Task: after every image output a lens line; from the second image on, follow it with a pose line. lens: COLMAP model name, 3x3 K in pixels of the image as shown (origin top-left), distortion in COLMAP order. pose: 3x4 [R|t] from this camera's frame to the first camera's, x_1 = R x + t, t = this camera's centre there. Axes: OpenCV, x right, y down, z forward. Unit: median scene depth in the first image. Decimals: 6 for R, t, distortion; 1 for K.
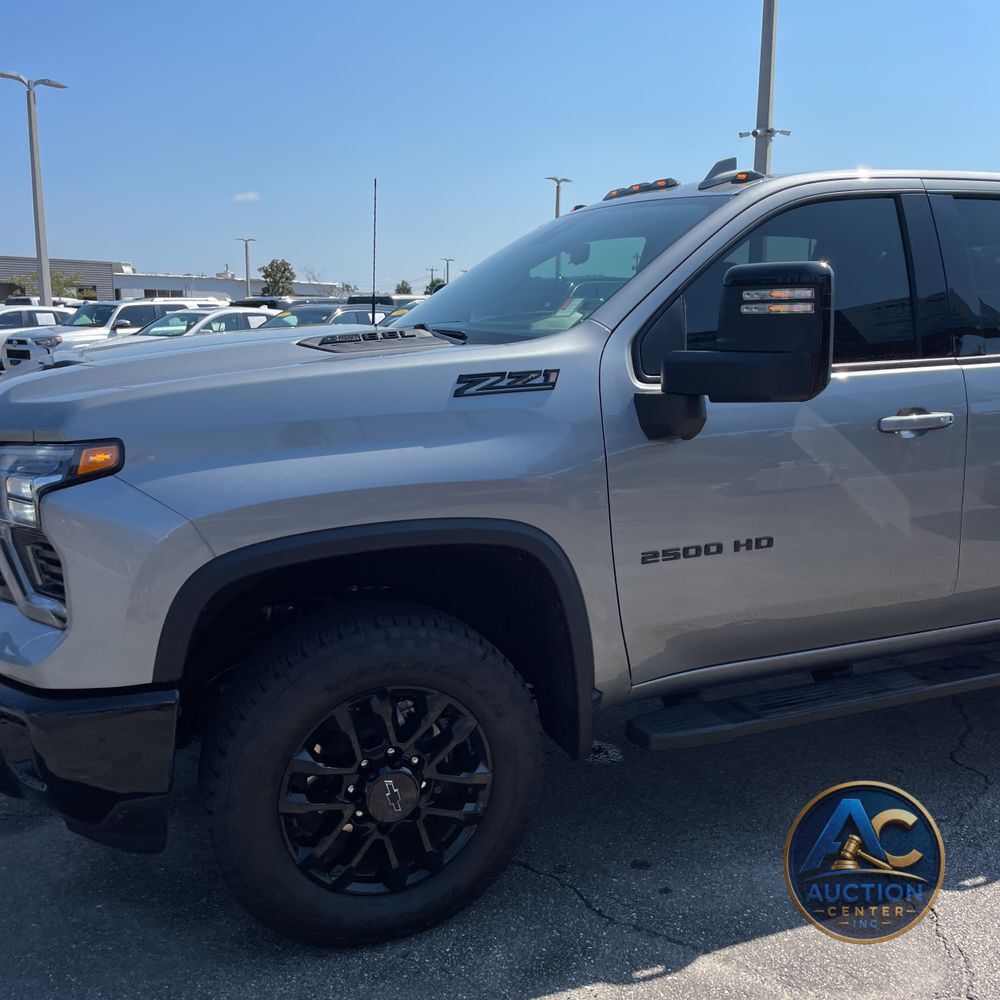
lens RADIAL K [[1013.4, 0, 501.0], [0, 1013.4, 490.8], [0, 0, 1]] dist [0.093360, -0.140488]
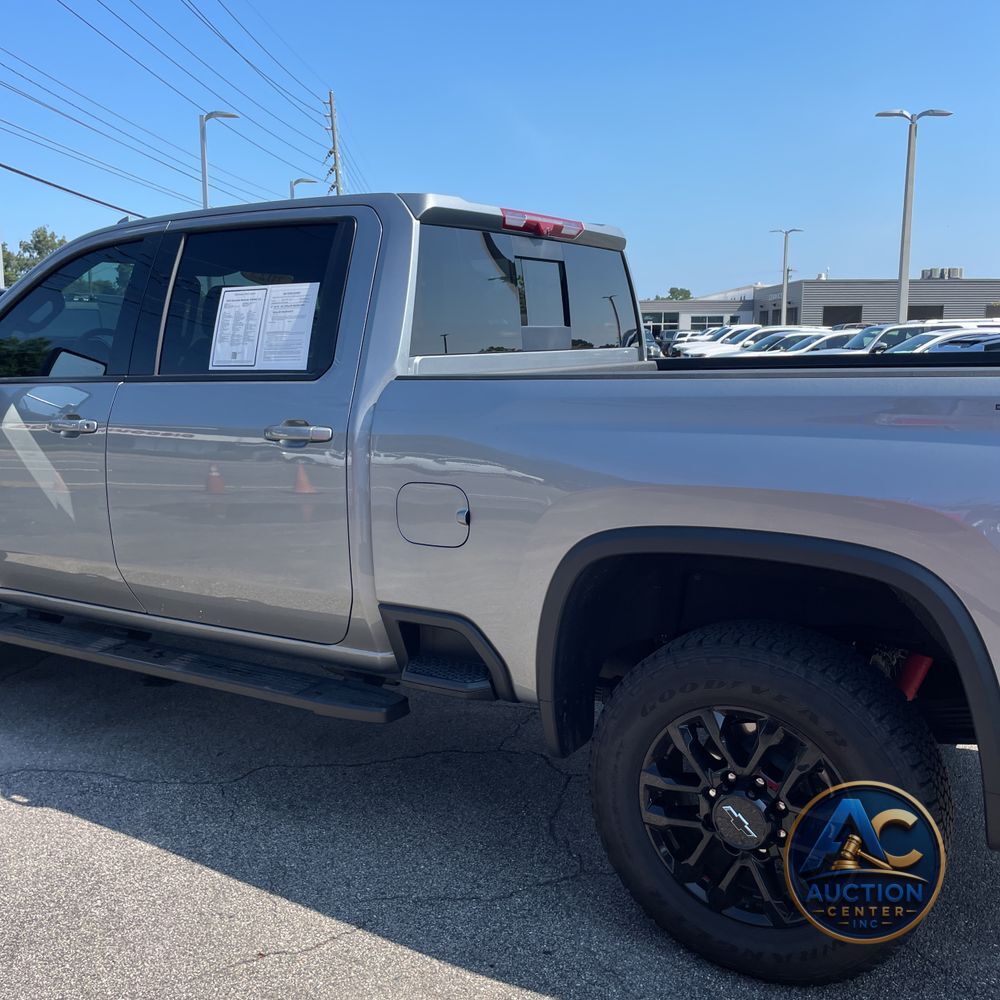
lens RADIAL K [[1013.4, 0, 501.0], [0, 1013.4, 490.8], [0, 0, 1]] dist [0.093360, -0.140488]
pose [[0.580364, 0.117595, -0.805822, 1.872430], [-0.134773, 0.989744, 0.047370, -0.128851], [0.803128, 0.081111, 0.590260, 0.764726]]
